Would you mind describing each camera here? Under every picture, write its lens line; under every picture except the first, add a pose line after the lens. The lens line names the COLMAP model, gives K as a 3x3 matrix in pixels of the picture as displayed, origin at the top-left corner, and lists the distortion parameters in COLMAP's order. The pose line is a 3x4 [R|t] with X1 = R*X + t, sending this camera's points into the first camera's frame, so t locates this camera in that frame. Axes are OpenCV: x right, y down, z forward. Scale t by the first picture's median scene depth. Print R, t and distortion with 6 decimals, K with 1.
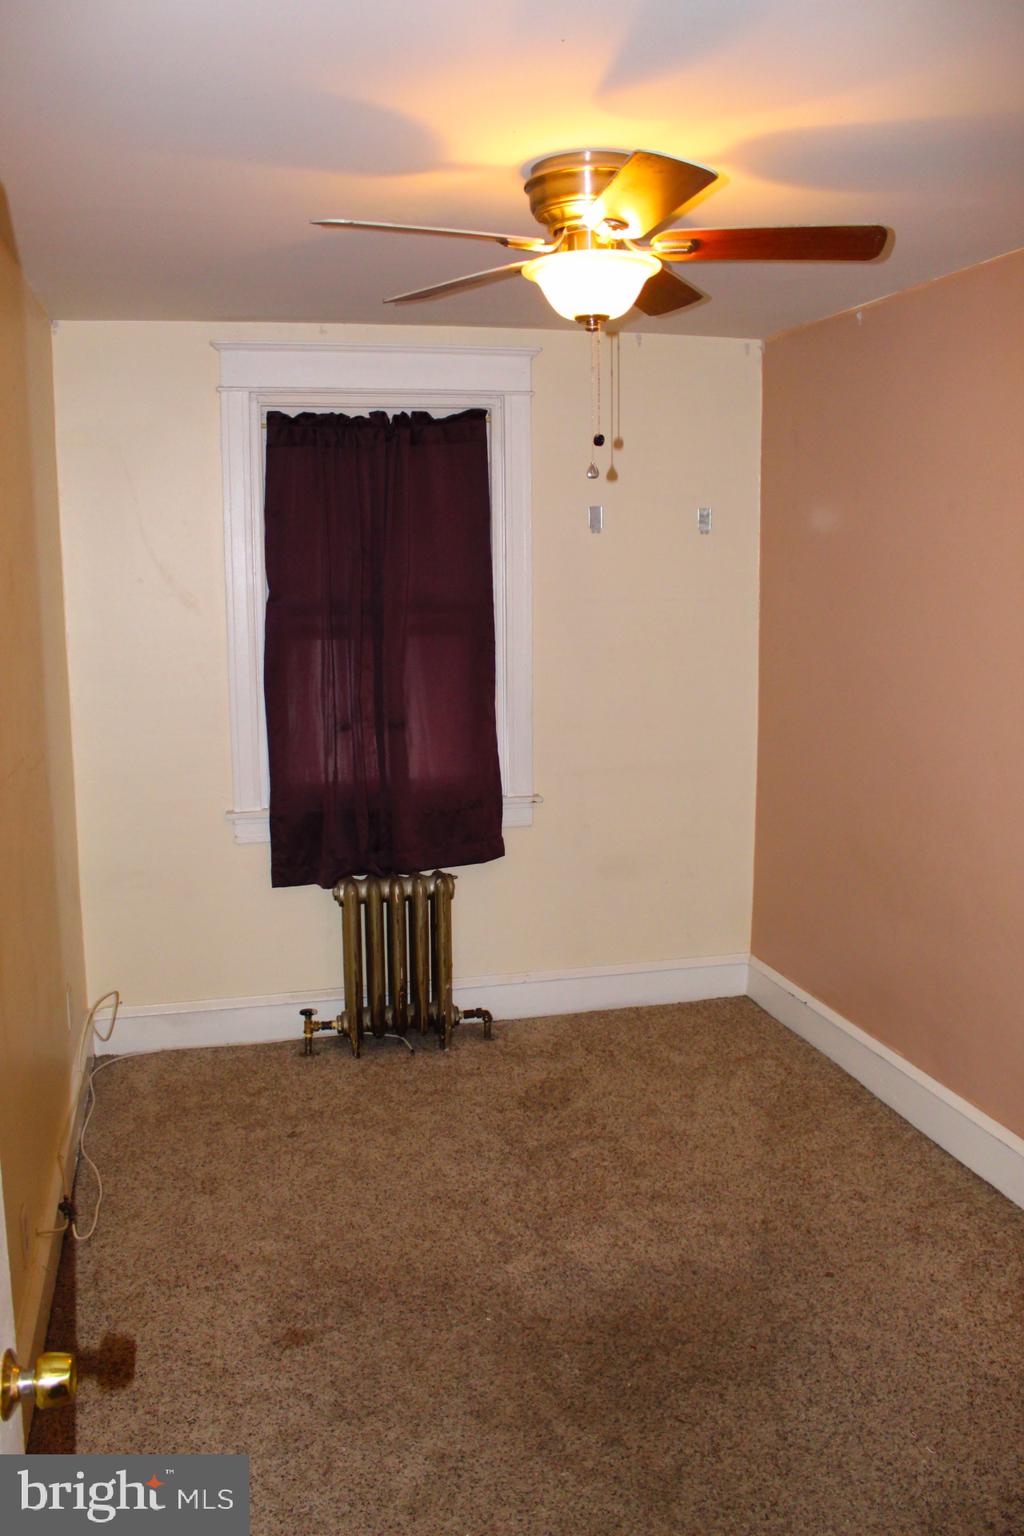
lens RADIAL K [[1263.9, 0, 495.9], [0, 1263.9, 767.1], [0, 0, 1]] dist [-0.169226, 0.150624]
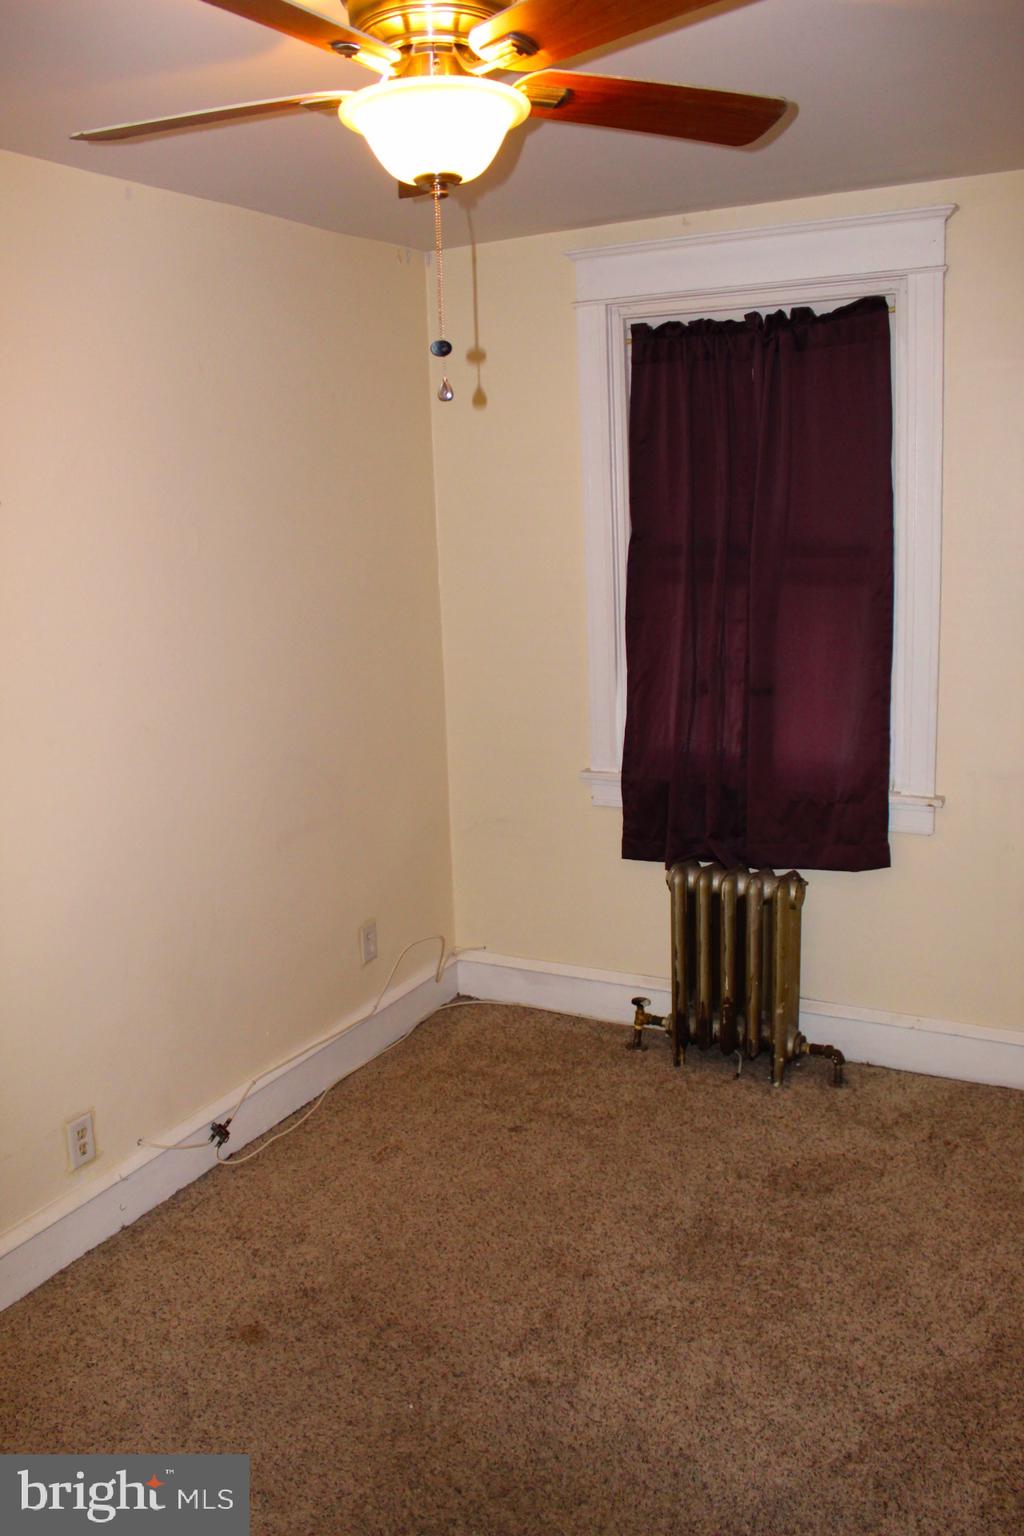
lens RADIAL K [[1263.9, 0, 495.9], [0, 1263.9, 767.1], [0, 0, 1]] dist [-0.169226, 0.150624]
pose [[0.737465, 0.127078, -0.663323, 0.354286], [-0.078922, 0.991625, 0.102230, -0.055923], [0.670758, -0.023040, 0.741318, 0.270444]]
